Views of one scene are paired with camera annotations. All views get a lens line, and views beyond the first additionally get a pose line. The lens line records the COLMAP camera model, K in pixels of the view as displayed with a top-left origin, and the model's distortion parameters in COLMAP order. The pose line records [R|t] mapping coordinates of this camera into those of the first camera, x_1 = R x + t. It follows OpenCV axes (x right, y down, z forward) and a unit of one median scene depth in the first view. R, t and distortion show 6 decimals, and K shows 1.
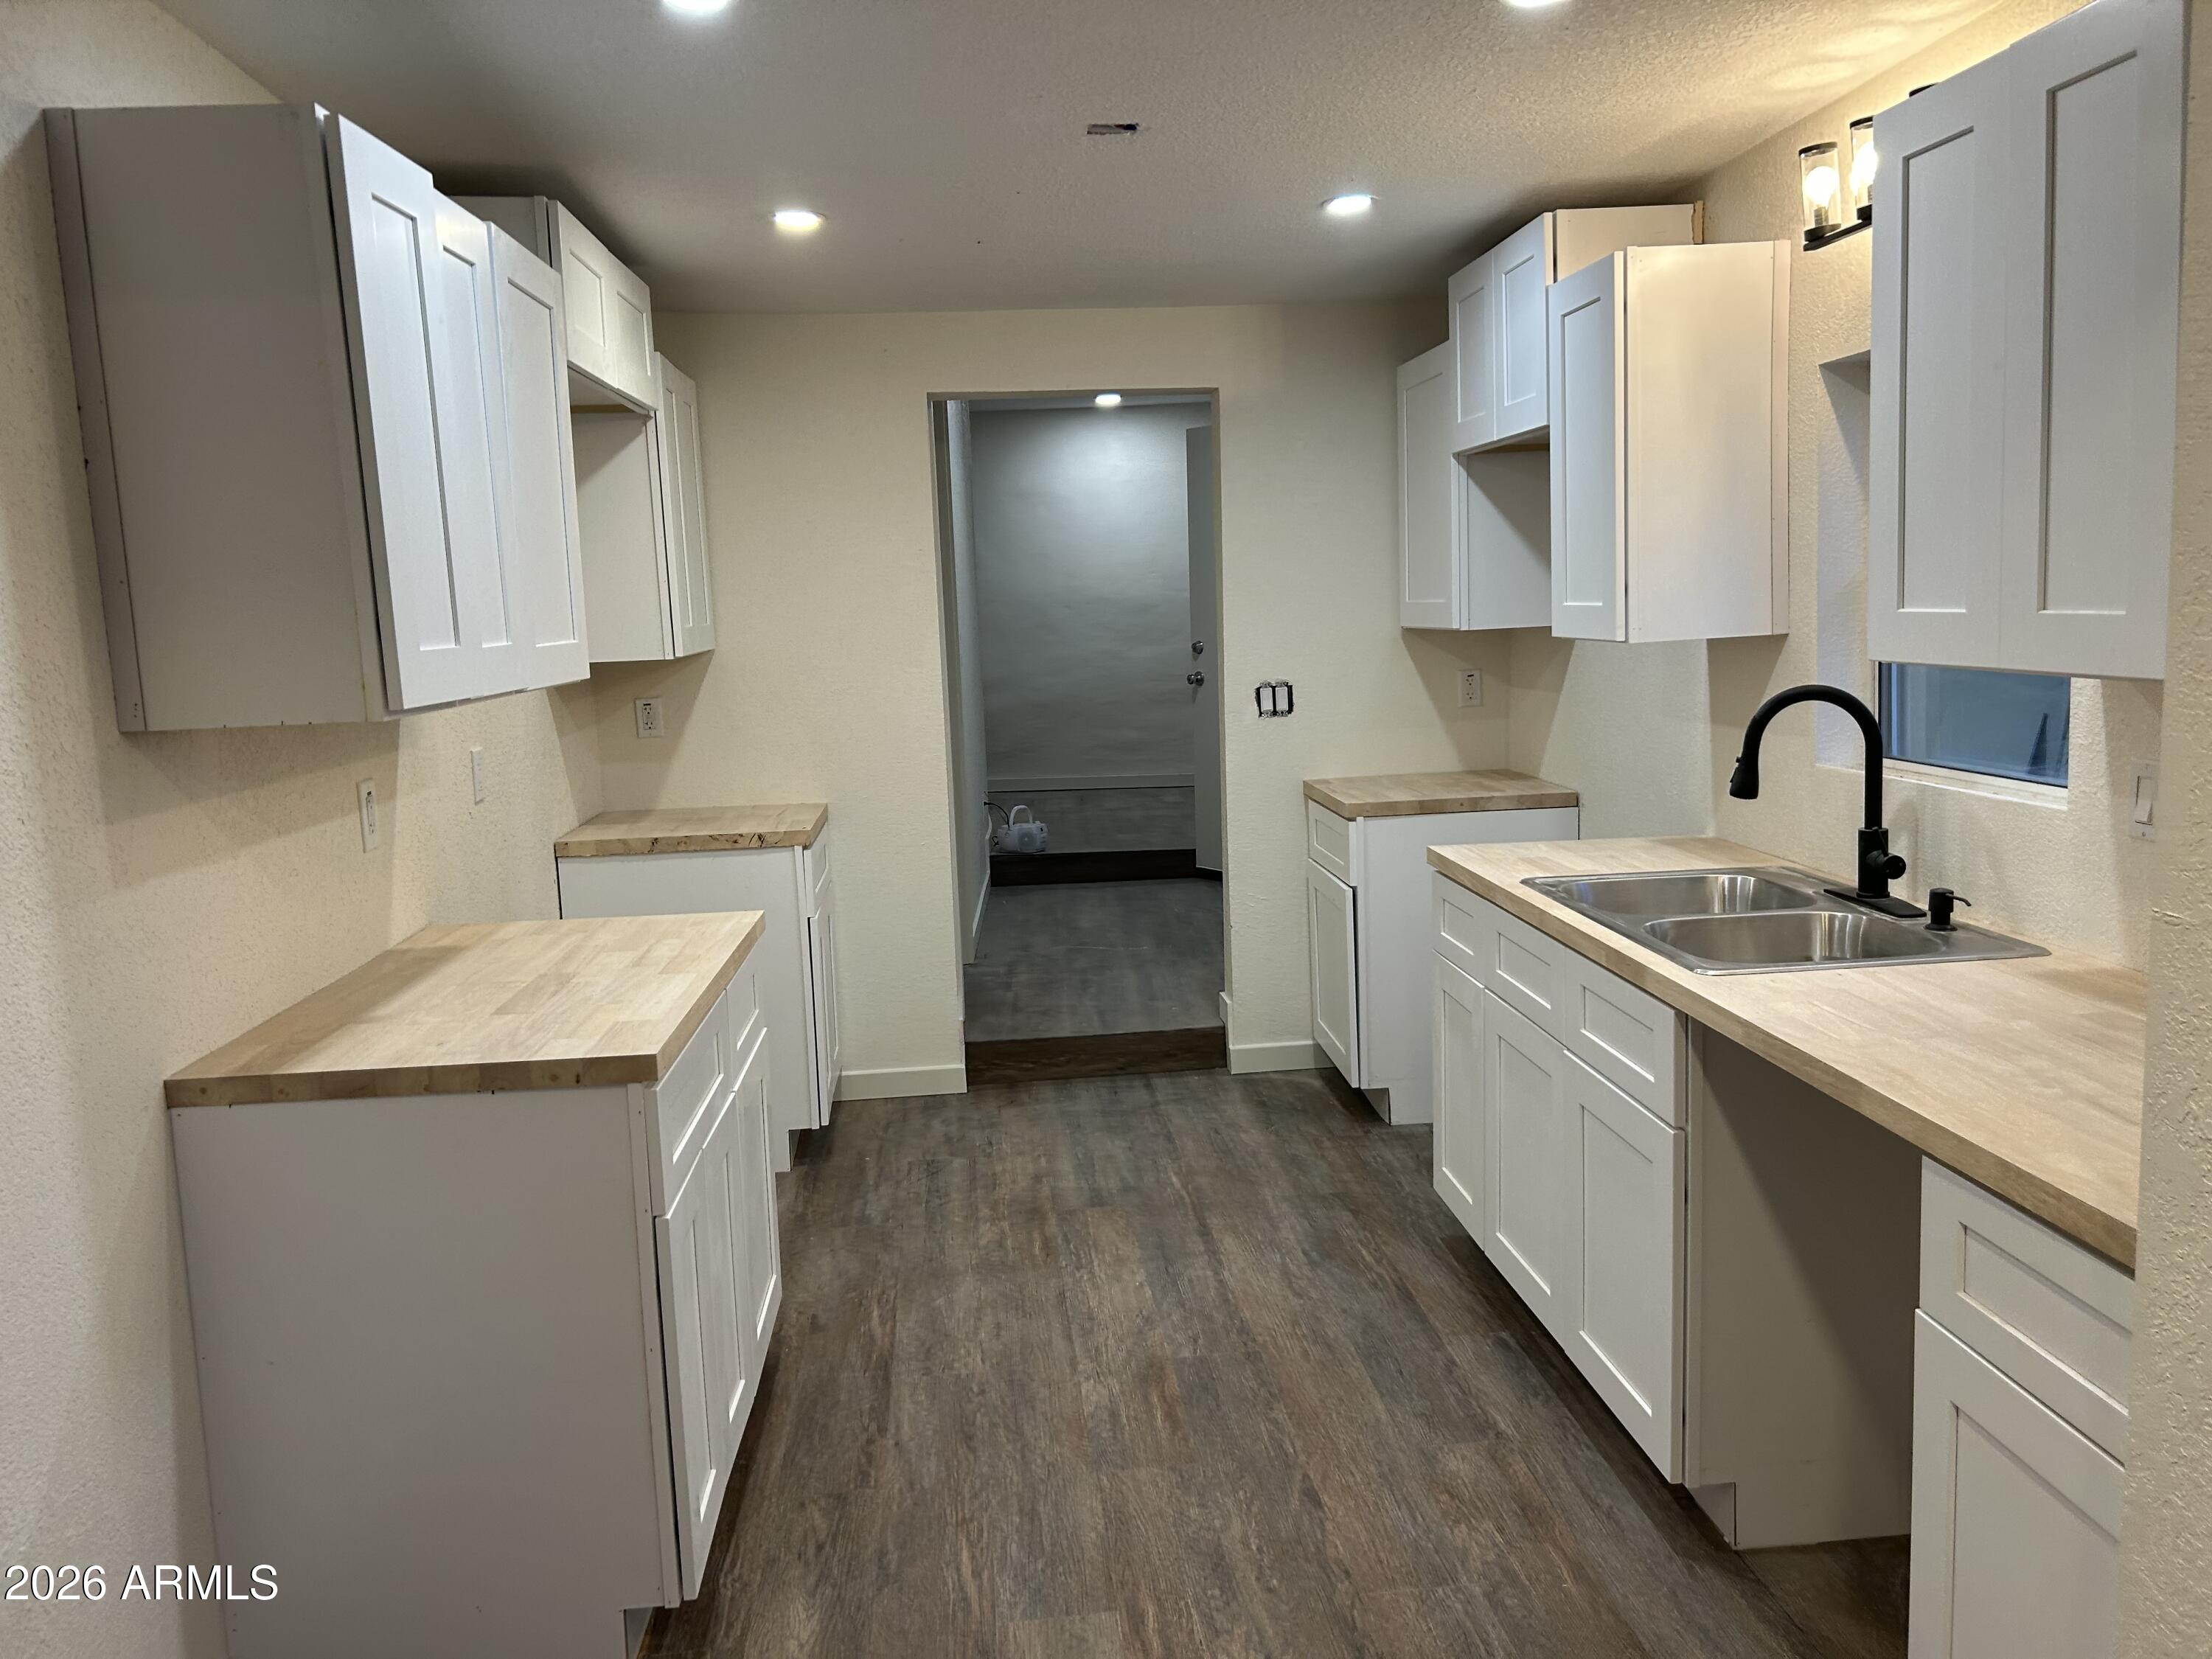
lens RADIAL K [[1665.7, 0, 1109.8], [0, 1665.7, 822.6], [0, 0, 1]] dist [0.048941, -0.037485]
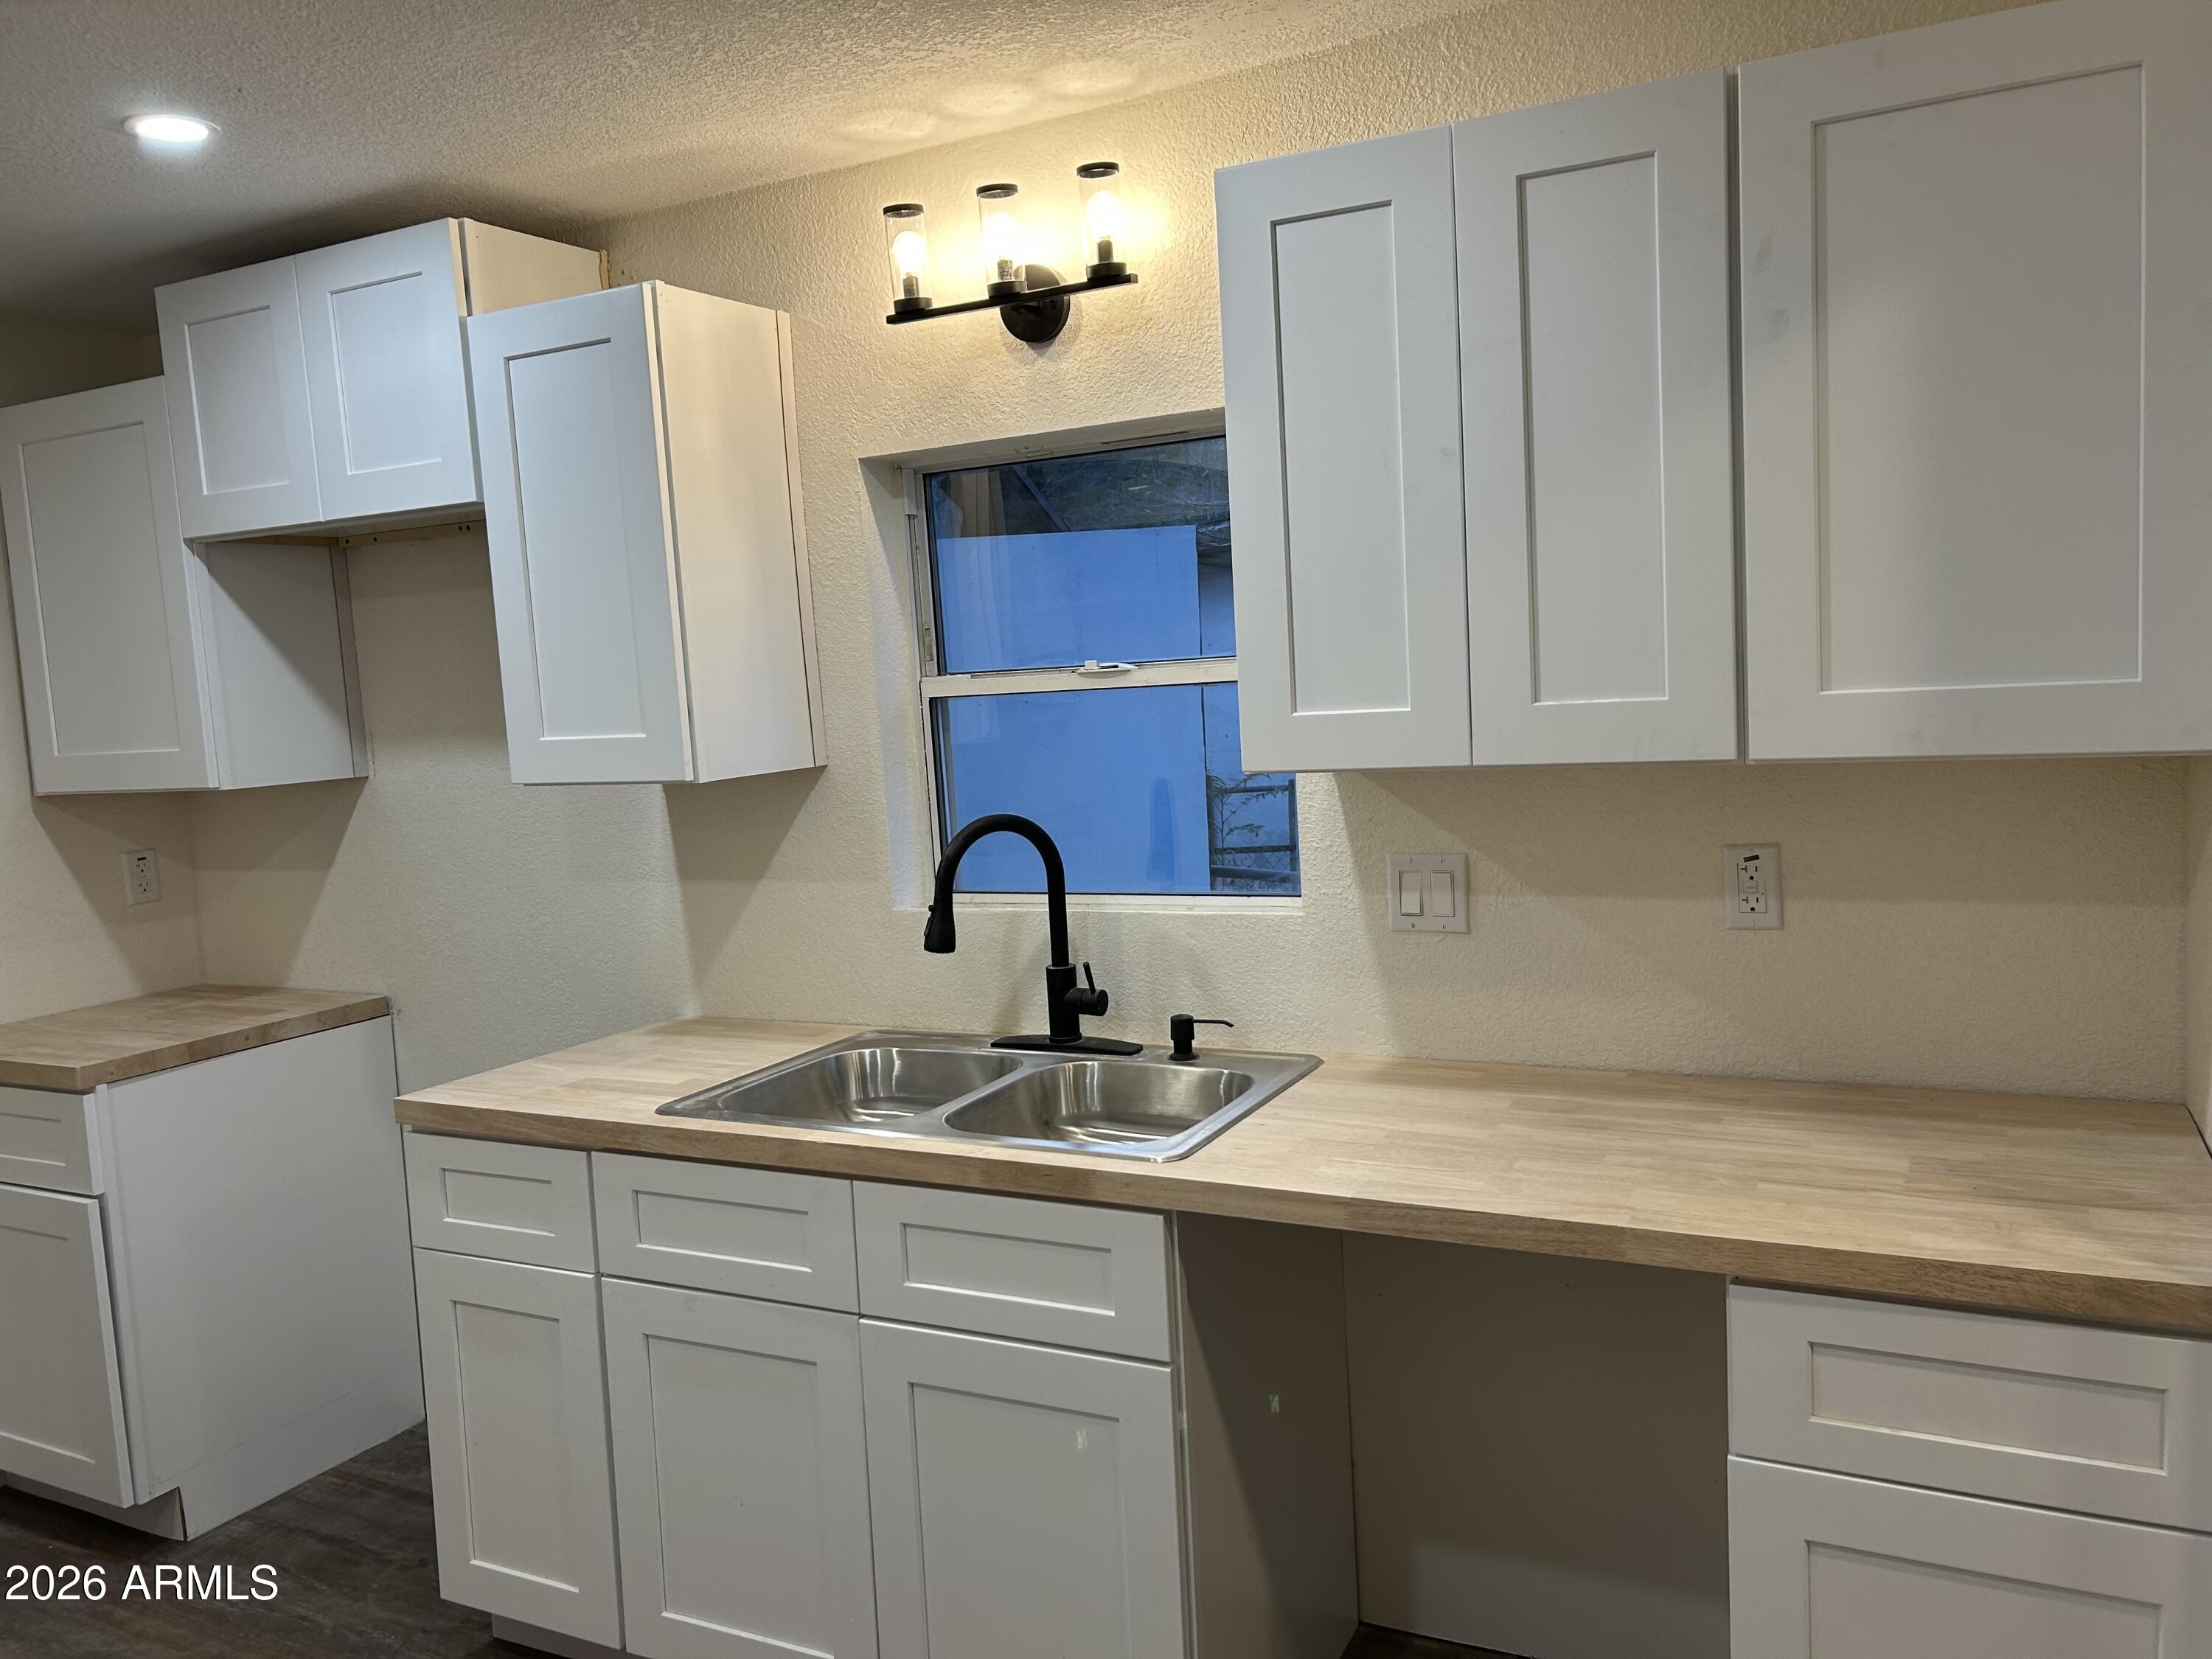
lens RADIAL K [[1673.5, 0, 1098.9], [0, 1673.5, 826.1], [0, 0, 1]] dist [0.084670, -0.107126]
pose [[0.534254, -0.066518, 0.842703, -0.290838], [0.147309, 0.988972, -0.015327, -0.053785], [-0.832390, 0.132326, 0.538161, 0.483176]]
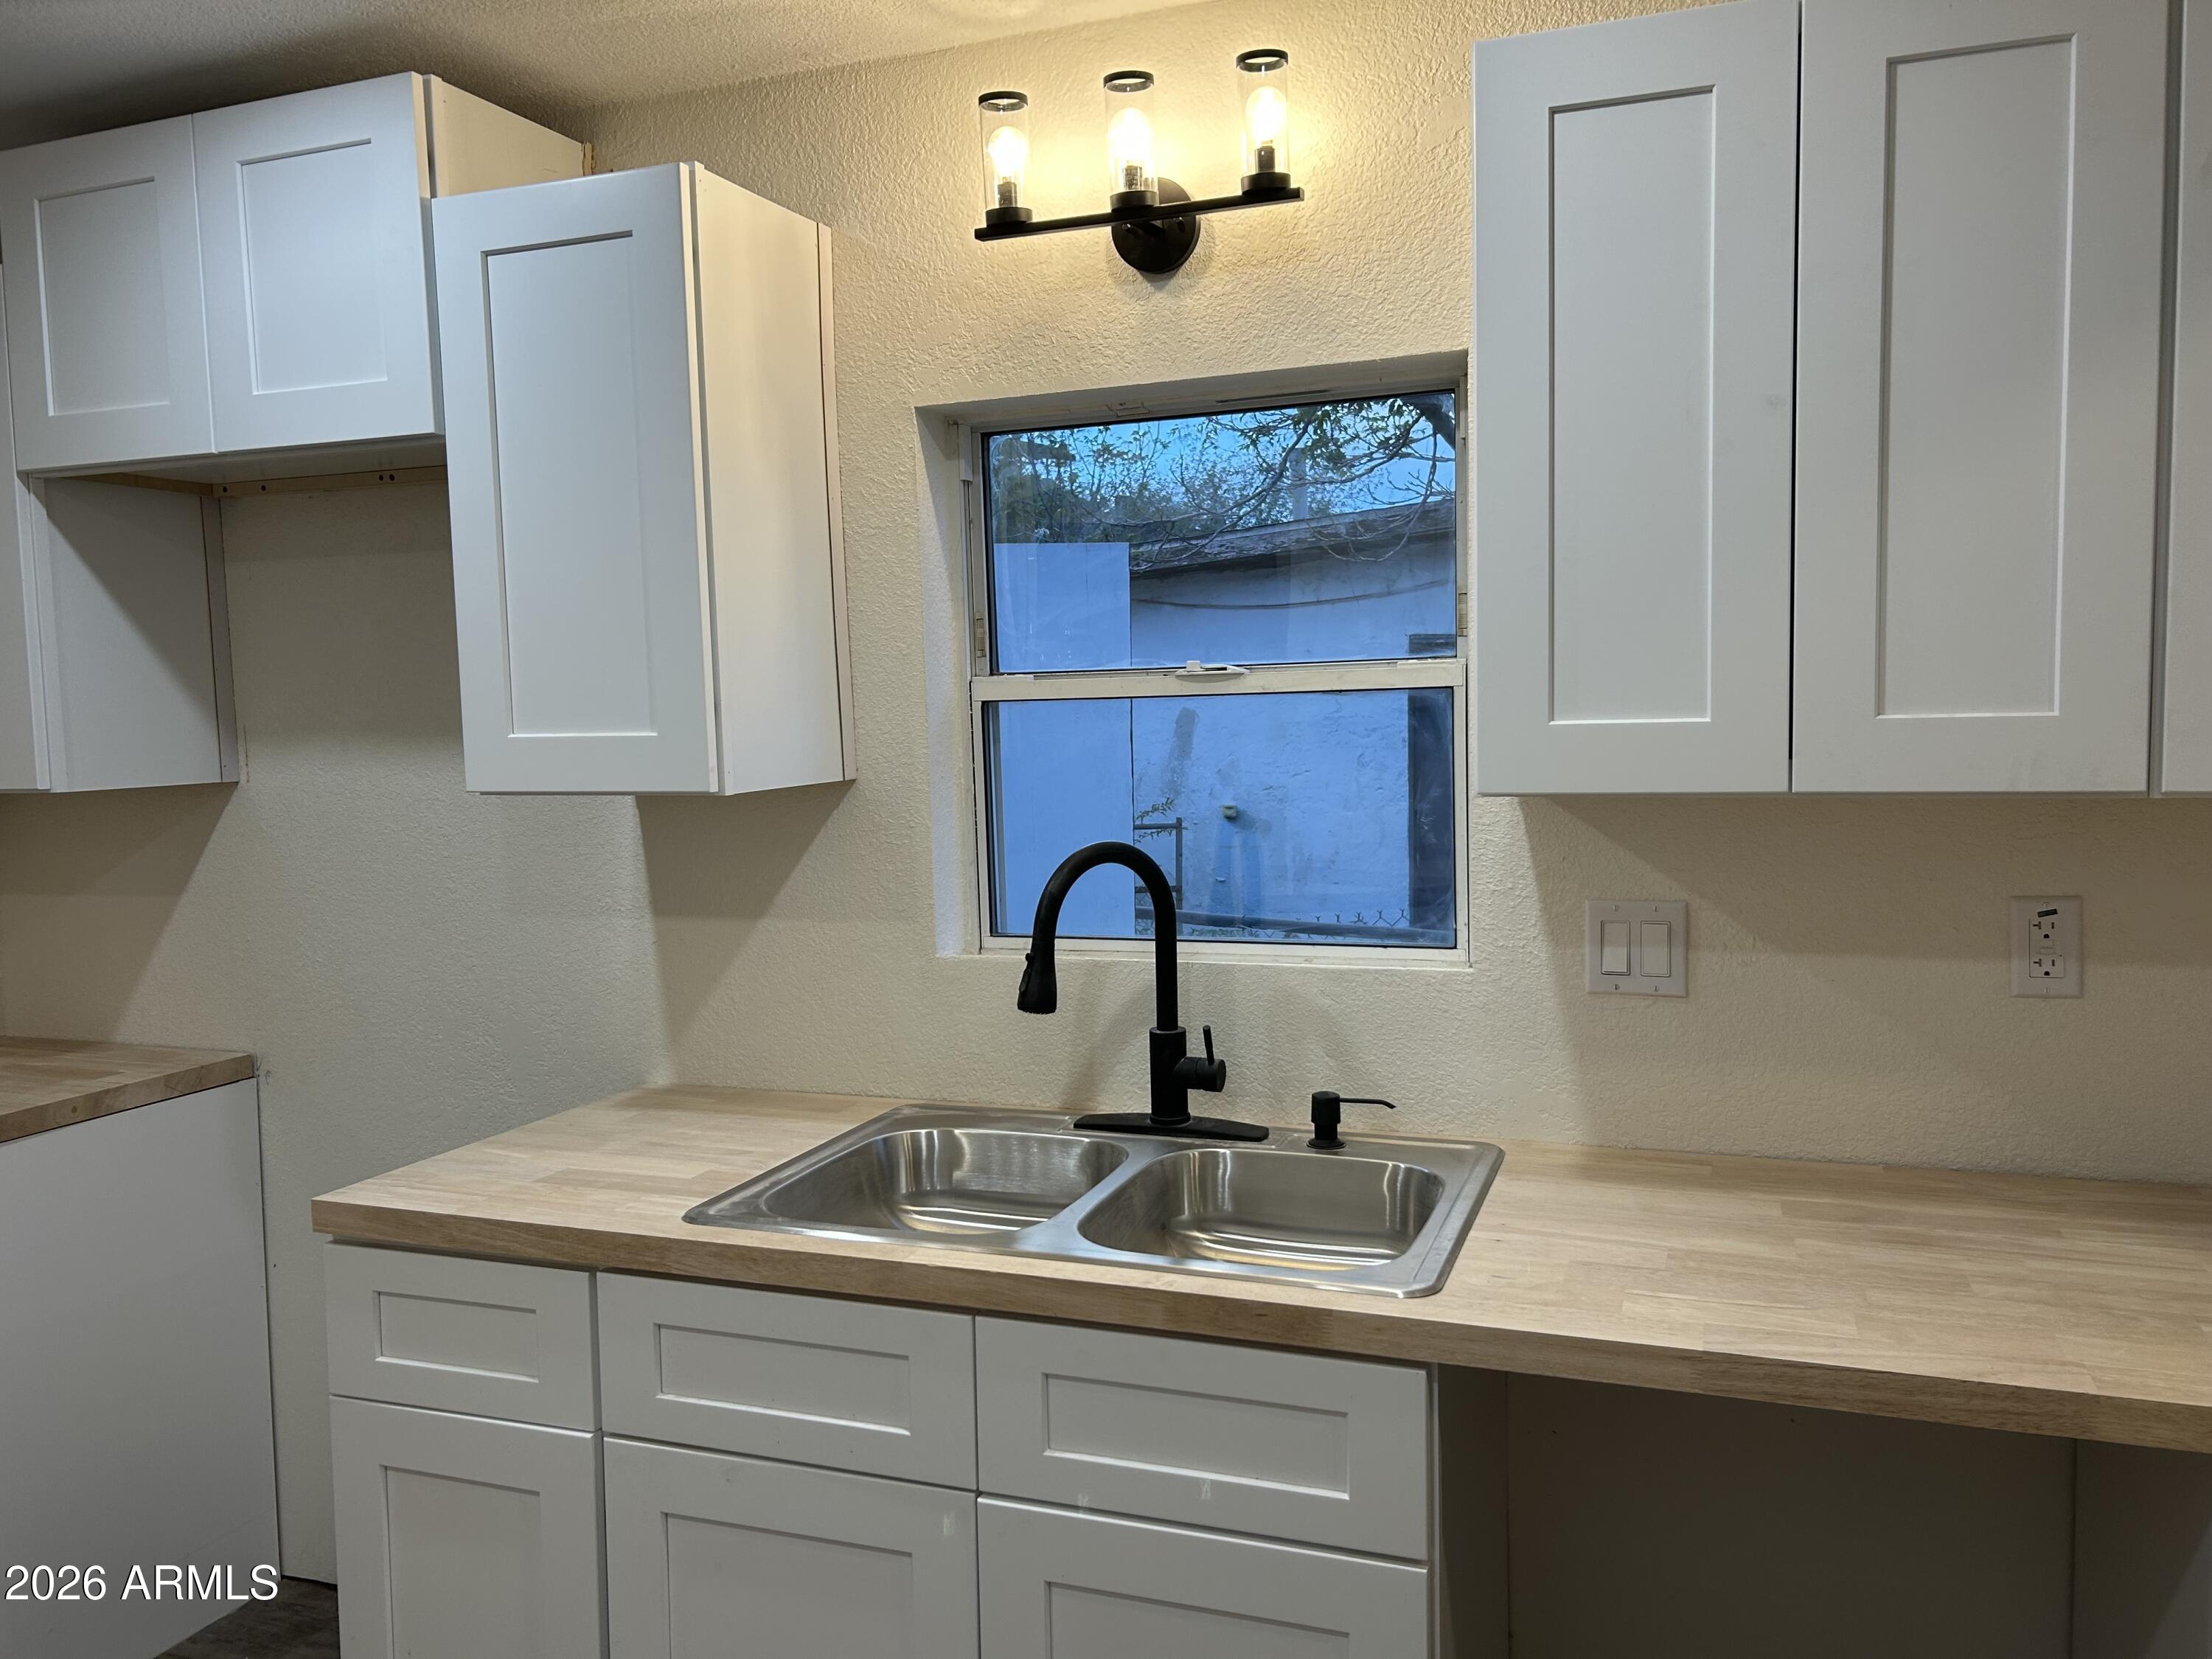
lens RADIAL K [[1665.7, 0, 1109.8], [0, 1665.7, 822.6], [0, 0, 1]] dist [0.048941, -0.037485]
pose [[0.422598, -0.033885, 0.905684, -0.219140], [0.128872, 0.991394, -0.023041, -0.072952], [-0.897108, 0.126454, 0.423327, 0.696338]]
